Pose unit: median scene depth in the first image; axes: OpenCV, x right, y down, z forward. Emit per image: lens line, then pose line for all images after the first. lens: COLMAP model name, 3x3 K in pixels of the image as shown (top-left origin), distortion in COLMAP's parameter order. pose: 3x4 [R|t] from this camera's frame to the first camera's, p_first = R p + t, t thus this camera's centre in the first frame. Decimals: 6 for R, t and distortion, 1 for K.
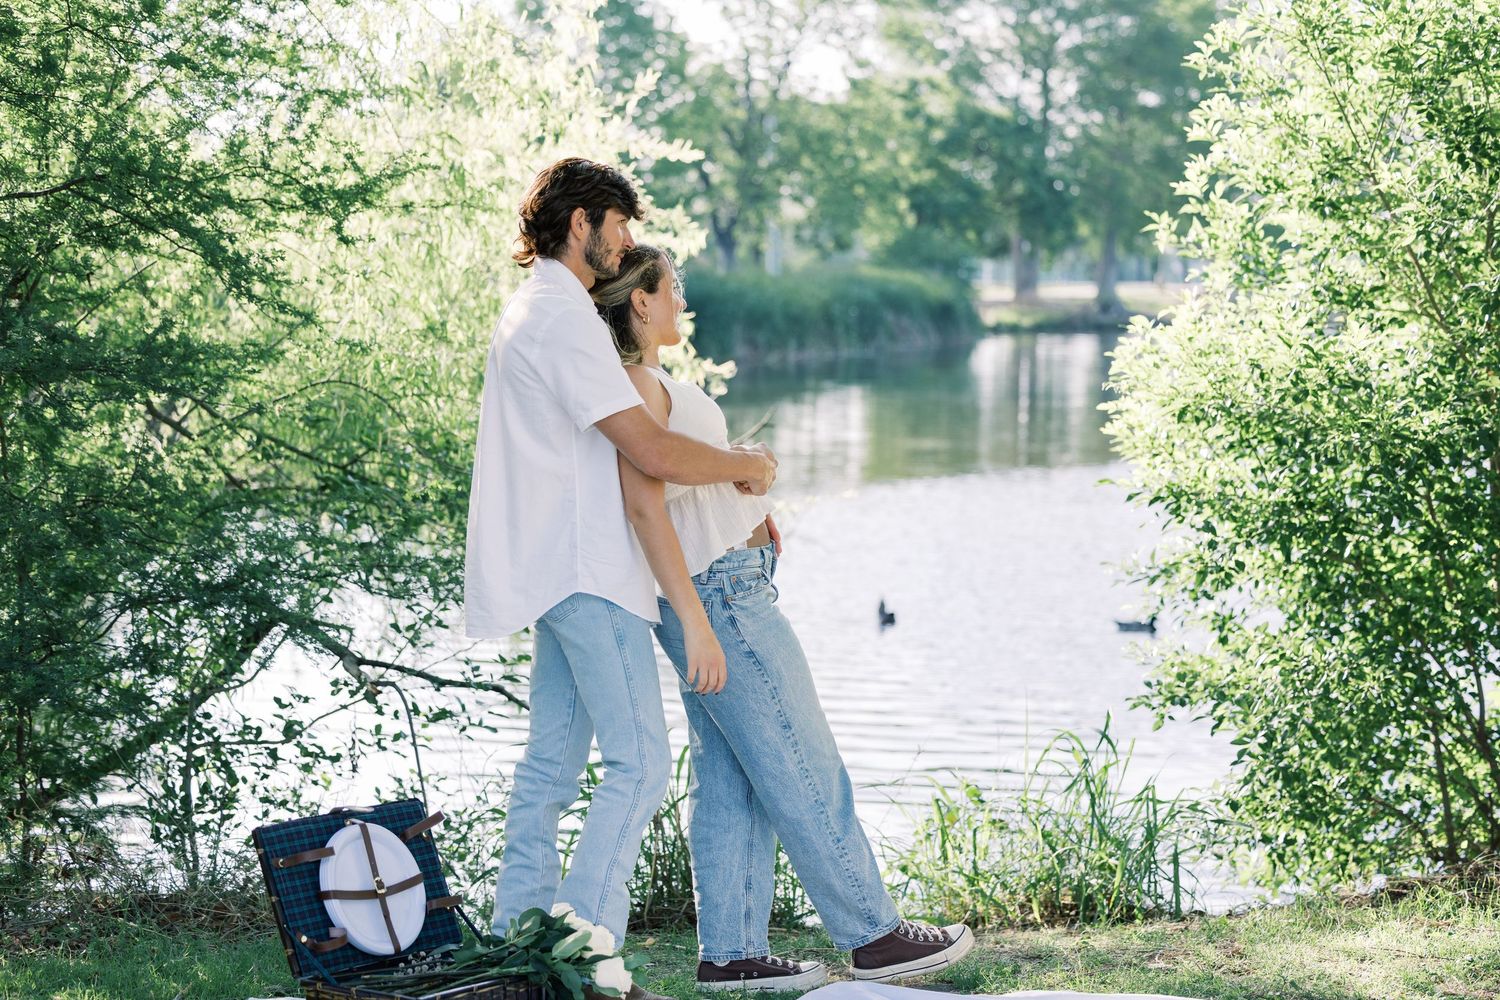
lens RADIAL K [[2957.3, 0, 720.8], [0, 2957.3, 499.4], [0, 0, 1]] dist [0.004091, 0.064169]
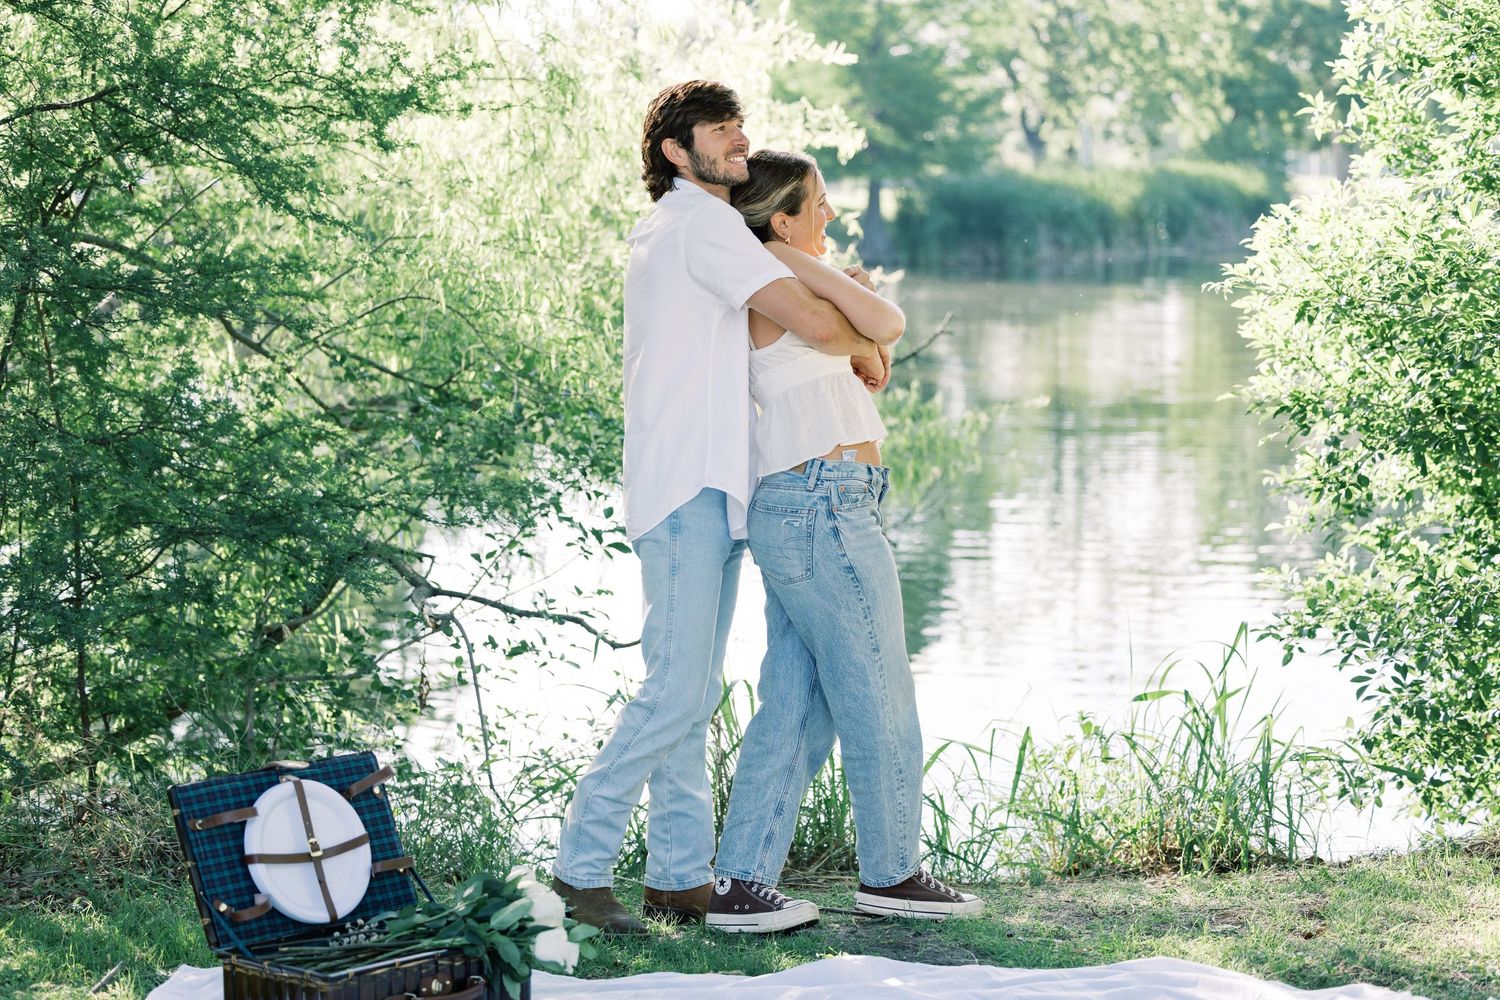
lens RADIAL K [[2957.3, 0, 720.8], [0, 2957.3, 499.4], [0, 0, 1]] dist [0.004091, 0.064169]
pose [[0.993632, -0.011037, -0.112136, 0.076313], [0.014656, 0.999396, 0.031499, -0.003254], [0.111721, -0.032942, 0.993194, 0.068879]]
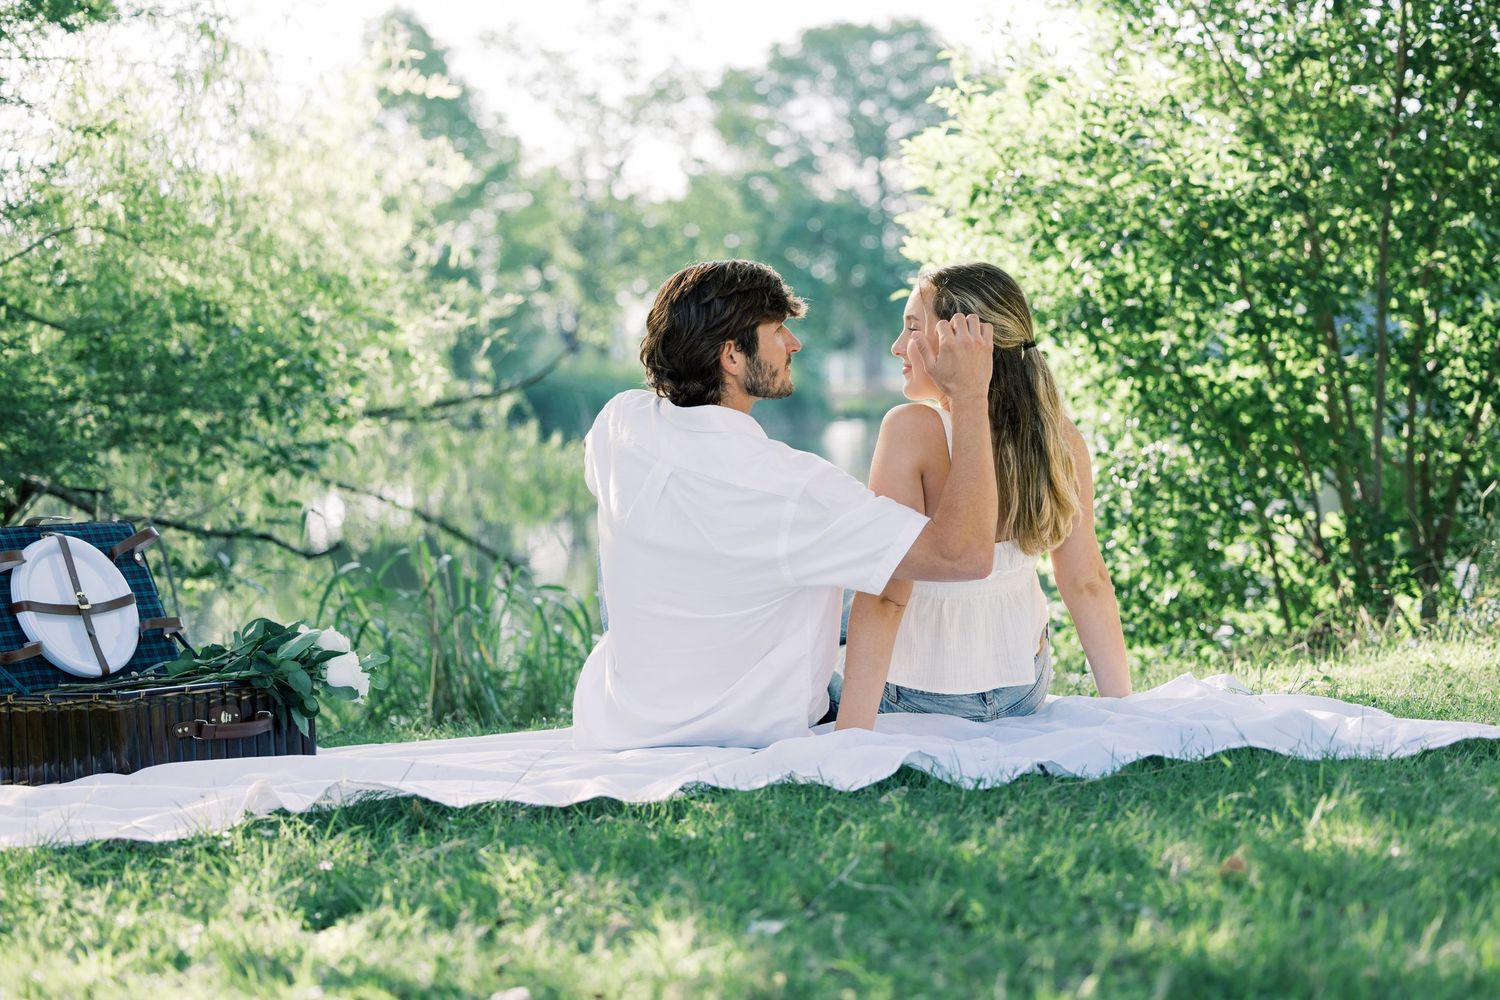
lens RADIAL K [[2957.3, 0, 720.8], [0, 2957.3, 499.4], [0, 0, 1]] dist [0.004091, 0.064169]
pose [[0.997327, -0.055682, 0.047321, 0.023595], [0.057611, 0.997520, -0.040424, 0.097742], [-0.044952, 0.043042, 0.998061, 0.069061]]
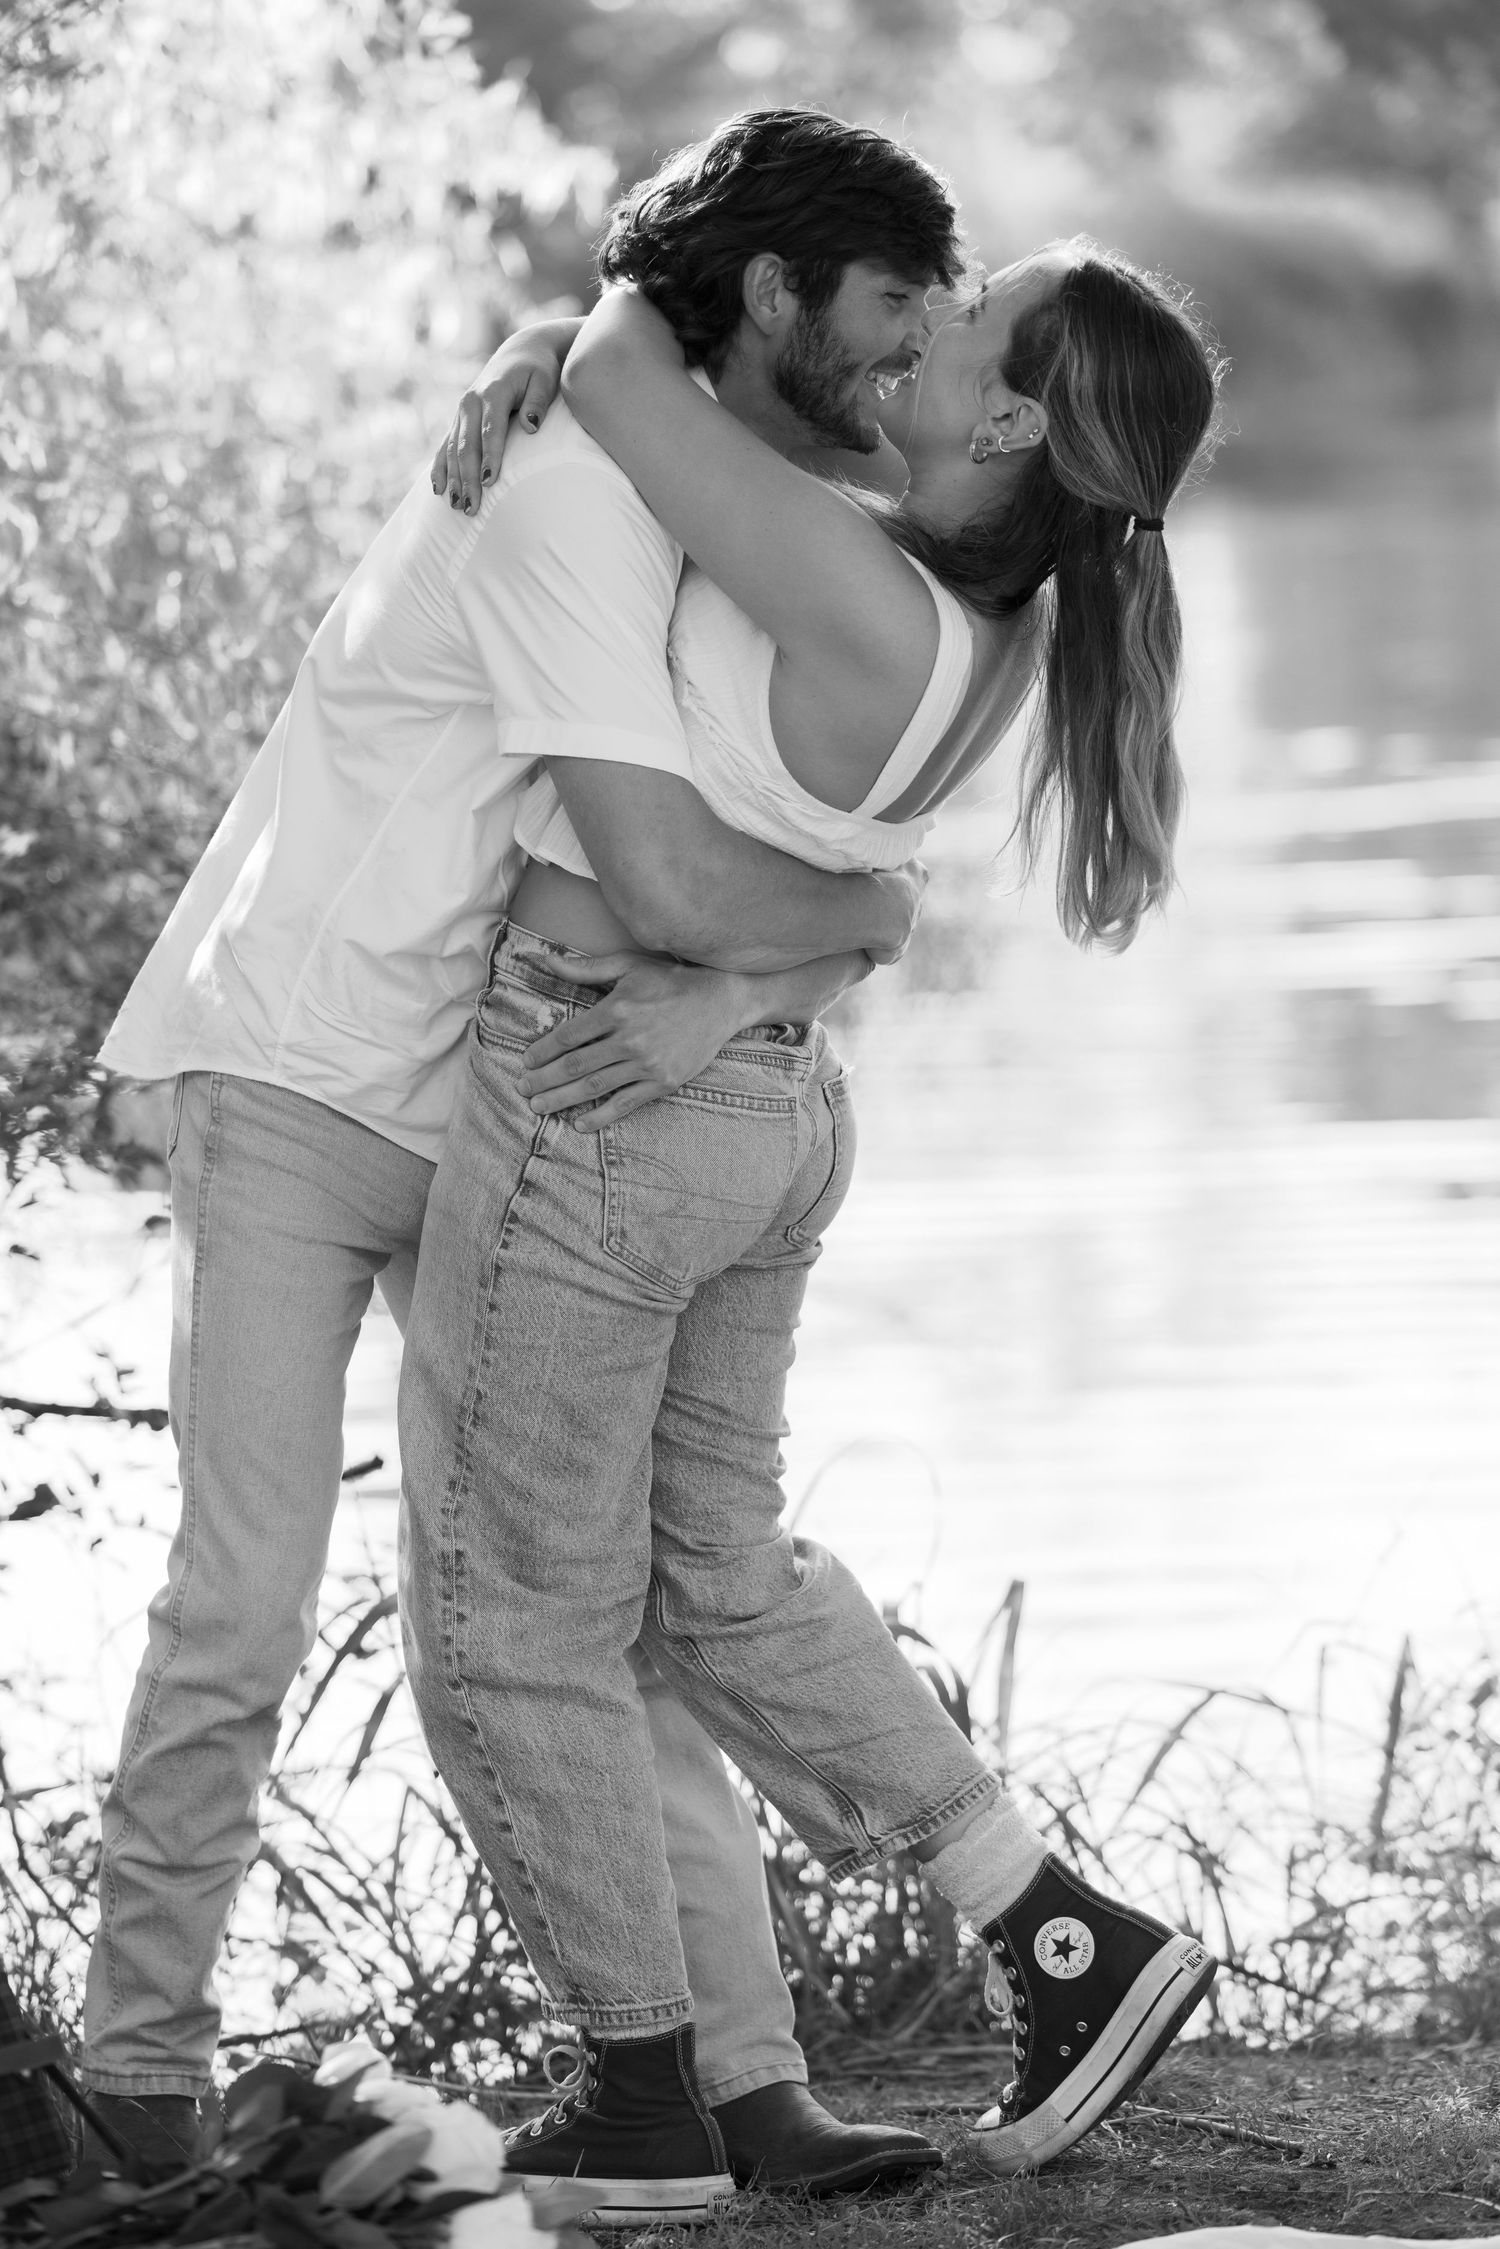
lens RADIAL K [[7855.5, 0, 749.0], [0, 7855.5, 1128.6], [0, 0, 1]] dist [0.025427, 0.746639]
pose [[0.998076, -0.059484, -0.017482, 0.010685], [0.060083, 0.997544, 0.035994, -0.000686], [0.015298, -0.036975, 0.999199, 0.055185]]
